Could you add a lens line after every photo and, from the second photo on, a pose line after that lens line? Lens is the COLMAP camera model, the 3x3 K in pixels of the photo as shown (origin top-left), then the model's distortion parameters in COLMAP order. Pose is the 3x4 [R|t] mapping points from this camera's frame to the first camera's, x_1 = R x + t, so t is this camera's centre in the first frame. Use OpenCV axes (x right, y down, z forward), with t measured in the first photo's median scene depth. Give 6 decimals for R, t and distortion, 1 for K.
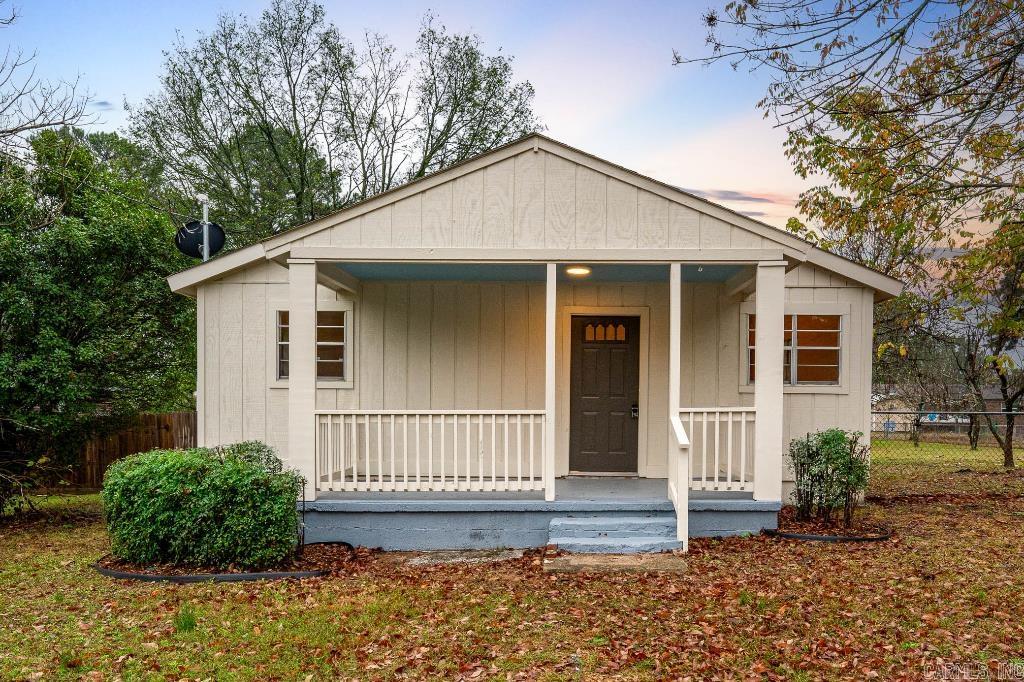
lens RADIAL K [[409.1, 0, 512.0], [0, 409.1, 341.0], [0, 0, 1]] dist [0.001717, 0.000201]
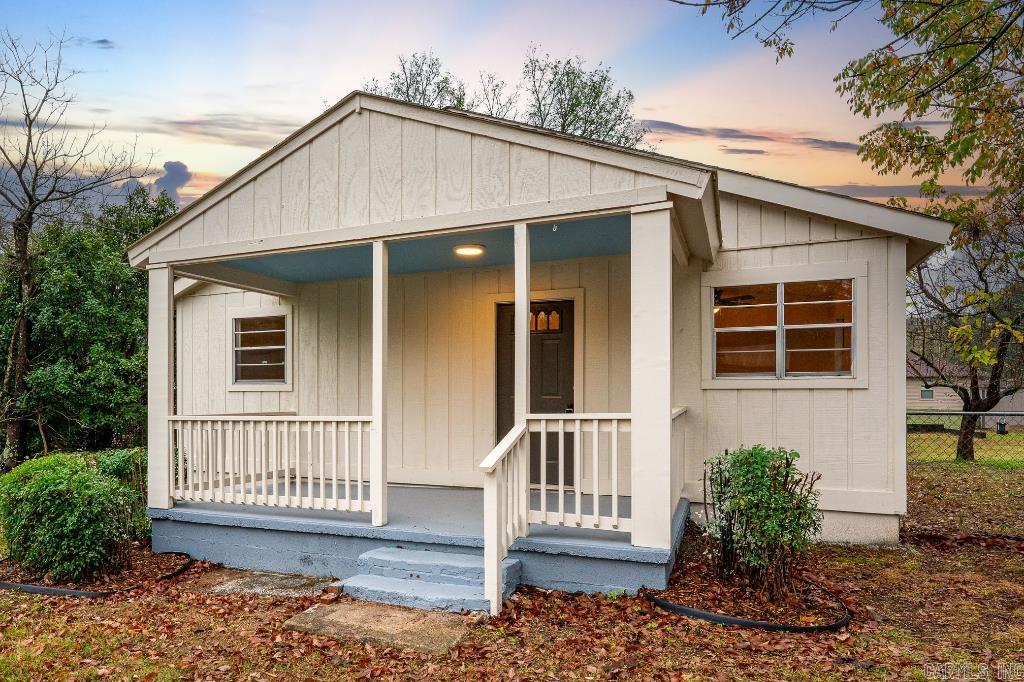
lens RADIAL K [[382.6, 0, 512.0], [0, 382.6, 339.1], [0, 0, 1]] dist [0.000170, -0.000136]
pose [[0.971101, -0.046307, -0.234133, 0.534647], [0.045994, 0.998919, -0.006801, 0.028453], [0.234195, -0.004164, 0.972181, 0.297718]]
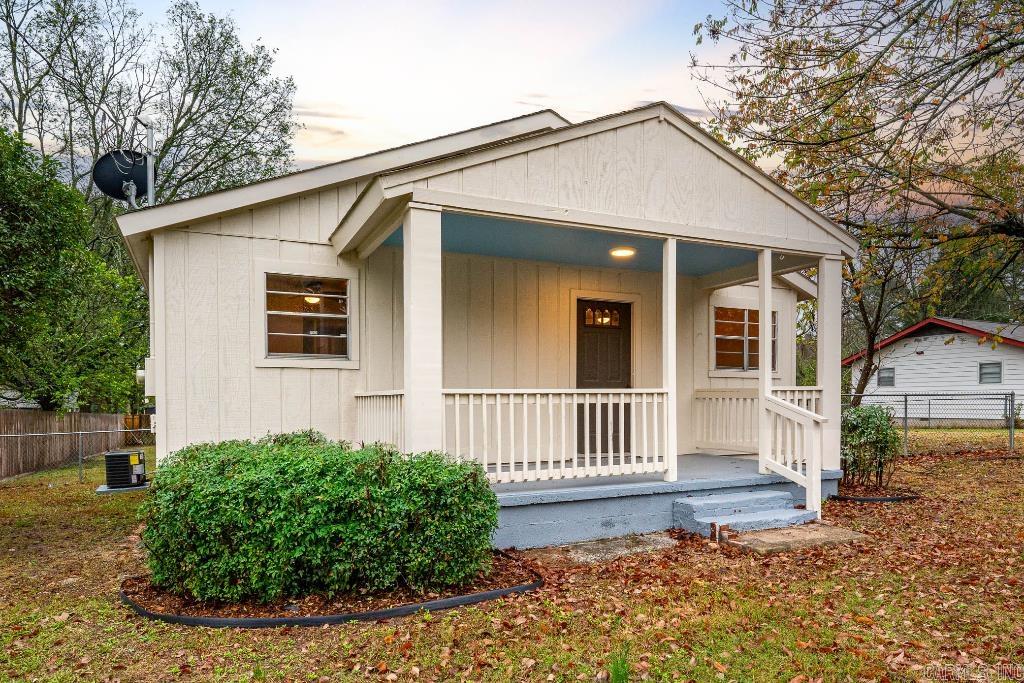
lens RADIAL K [[398.2, 0, 394.9], [0, 398.2, 339.5], [0, 0, 1]] dist [-0.001523, 0.000008]
pose [[0.967014, 0.031204, 0.252804, -0.767147], [-0.034277, 0.999382, 0.007758, 0.064942], [-0.252406, -0.016167, 0.967486, 0.245306]]
